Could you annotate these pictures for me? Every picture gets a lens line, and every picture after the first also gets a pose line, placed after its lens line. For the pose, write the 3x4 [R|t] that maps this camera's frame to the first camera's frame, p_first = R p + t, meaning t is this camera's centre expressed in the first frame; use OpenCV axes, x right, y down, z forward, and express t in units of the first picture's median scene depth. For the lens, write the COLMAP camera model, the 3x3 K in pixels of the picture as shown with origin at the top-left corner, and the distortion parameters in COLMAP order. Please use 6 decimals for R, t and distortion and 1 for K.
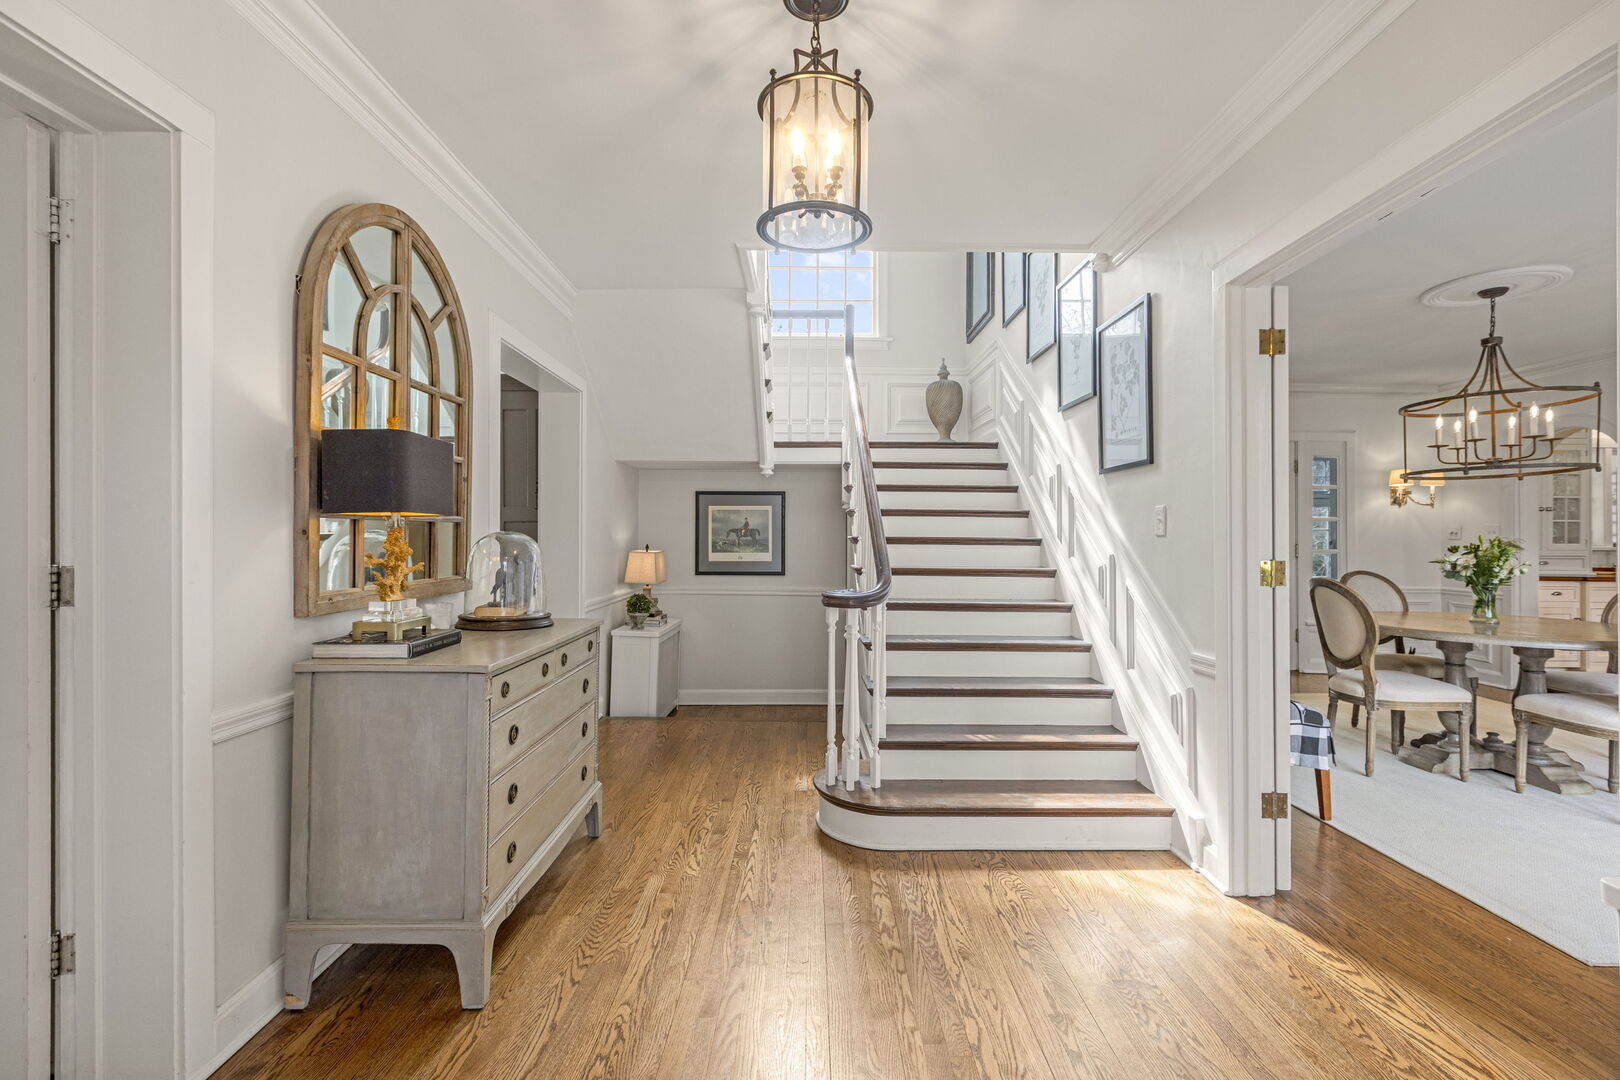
lens RADIAL K [[733.3, 0, 810.8], [0, 733.3, 536.6], [0, 0, 1]] dist [-0.007586, 0.000326]
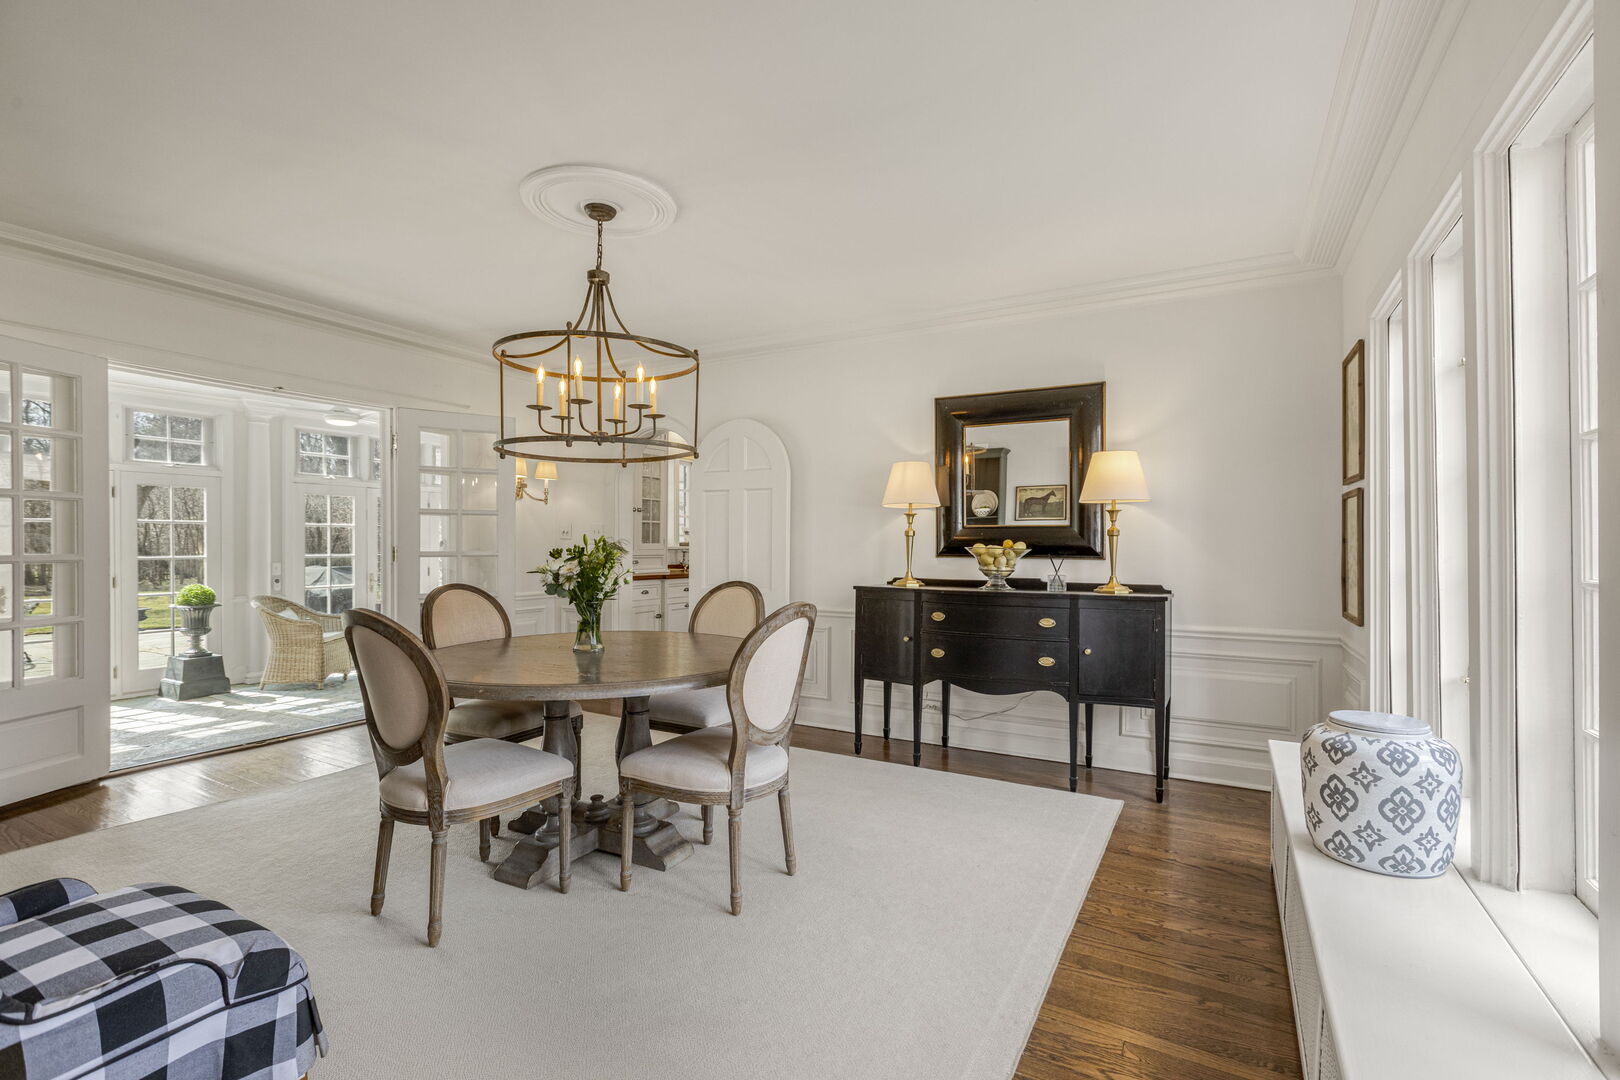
lens RADIAL K [[733.3, 0, 819.5], [0, 733.3, 532.6], [0, 0, 1]] dist [-0.007586, 0.000326]
pose [[0.500054, 0.007332, 0.865963, 0.394245], [-0.003178, 0.999973, -0.006632, 0.000642], [-0.865988, 0.000564, 0.500064, 0.422516]]
